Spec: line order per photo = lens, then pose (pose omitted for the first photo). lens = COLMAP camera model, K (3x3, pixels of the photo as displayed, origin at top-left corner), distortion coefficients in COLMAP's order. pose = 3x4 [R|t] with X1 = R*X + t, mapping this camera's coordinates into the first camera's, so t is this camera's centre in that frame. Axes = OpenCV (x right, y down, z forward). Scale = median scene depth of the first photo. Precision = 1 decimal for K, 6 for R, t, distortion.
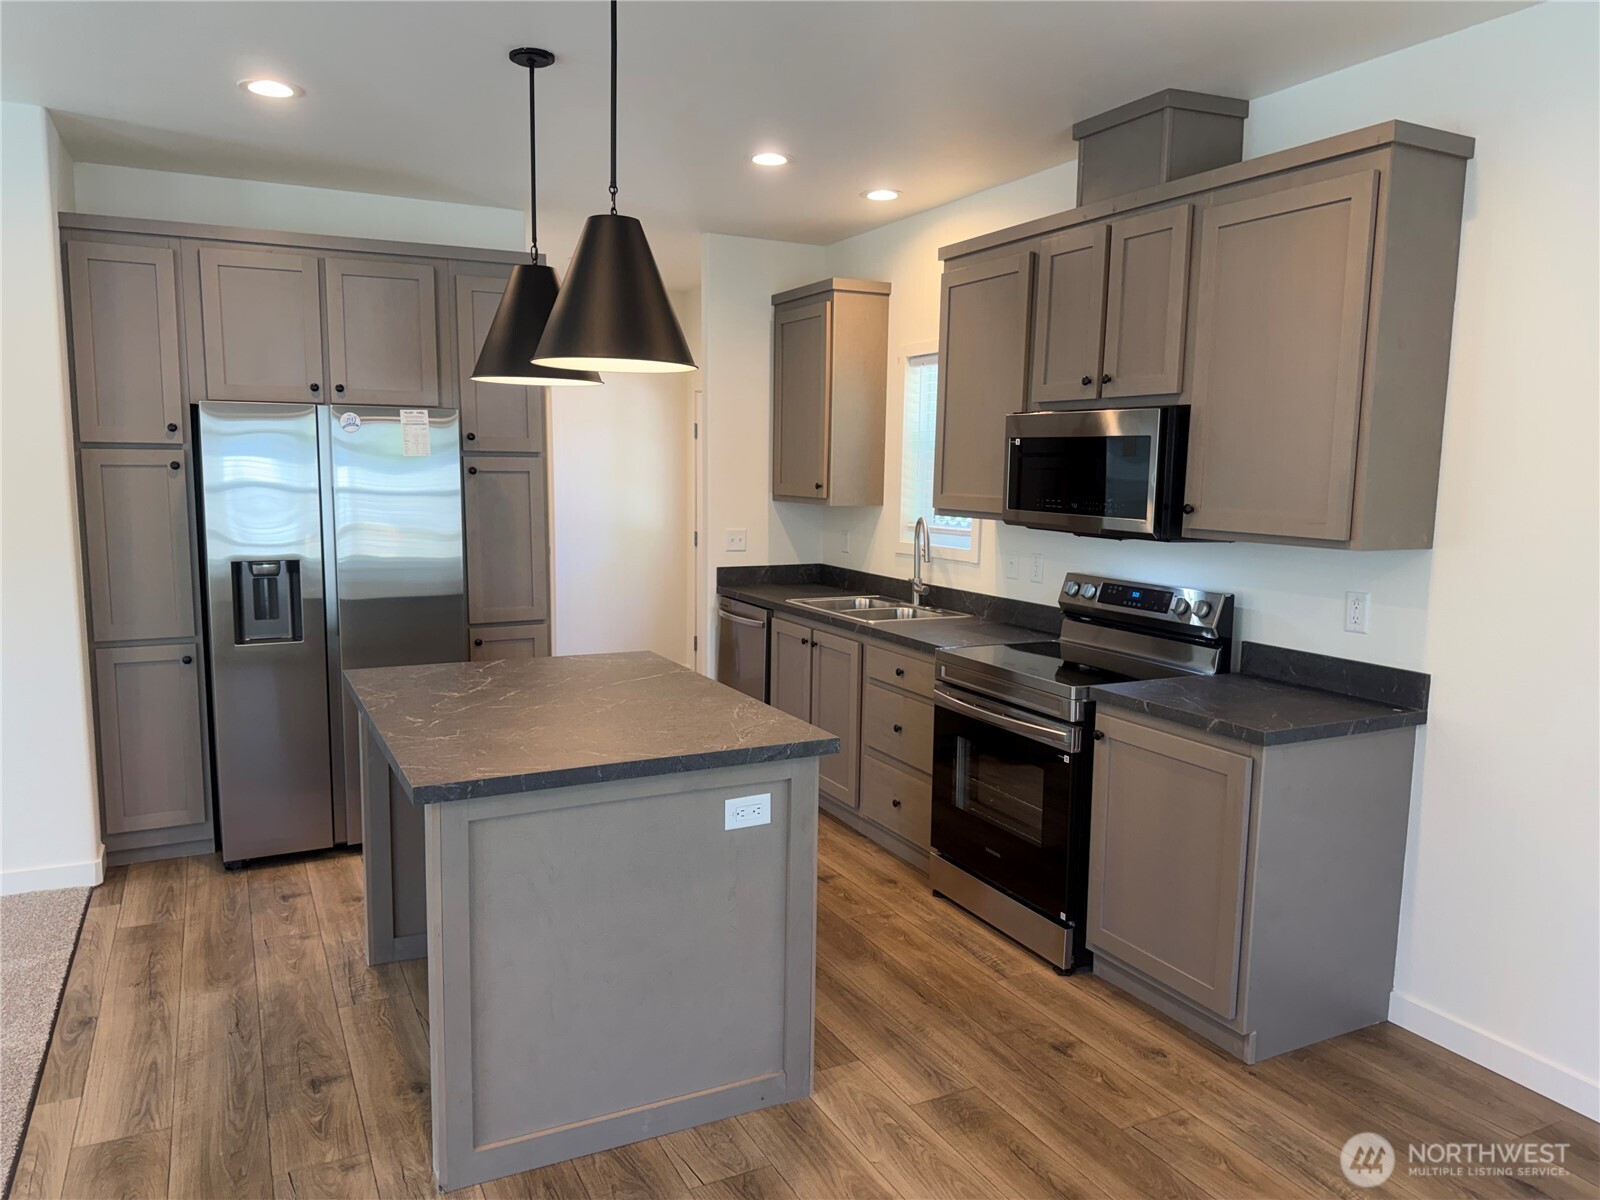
lens RADIAL K [[1152.0, 0, 795.5], [0, 1152.0, 593.8], [0, 0, 1]] dist [0.022648, -0.001373]
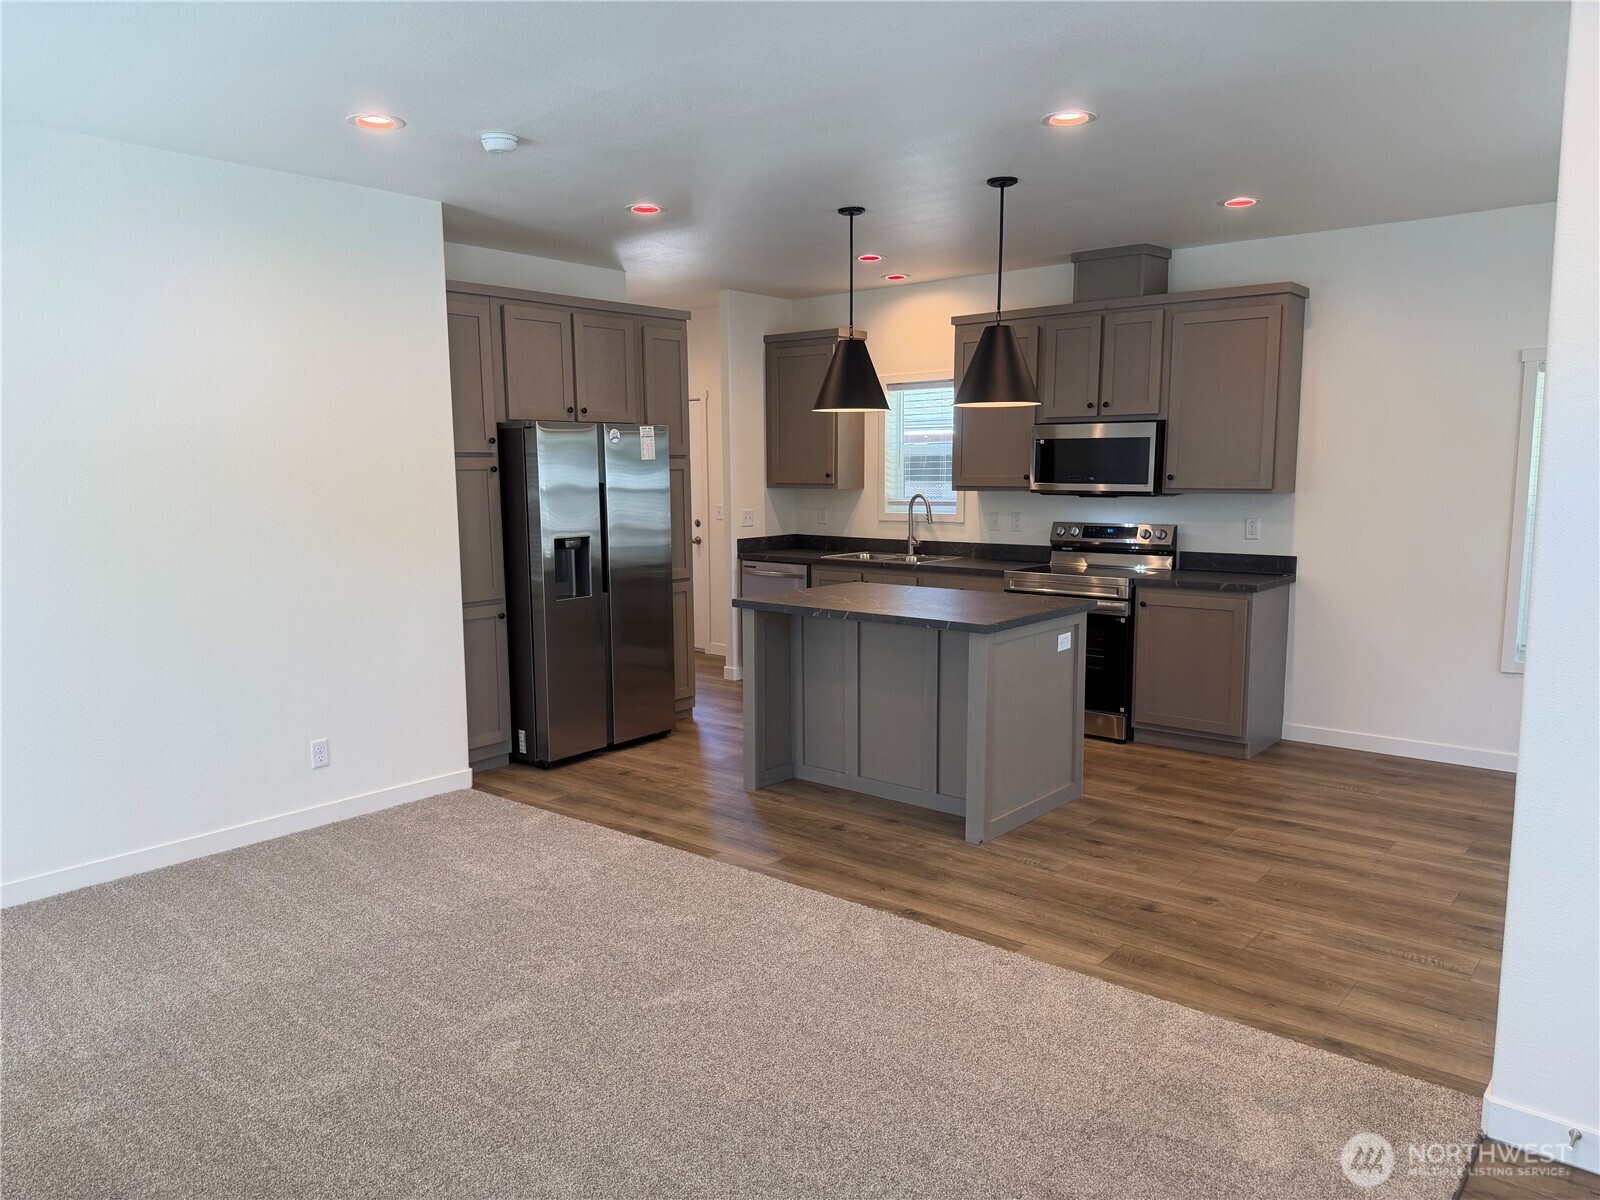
lens RADIAL K [[1142.0, 0, 800.0], [0, 1142.0, 600.0], [0, 0, 1]] dist [0.040173, -0.002044]
pose [[0.916733, -0.068902, 0.393515, -0.830473], [0.065976, 0.997601, 0.020975, 0.038511], [-0.394016, 0.006734, 0.919079, -0.387053]]
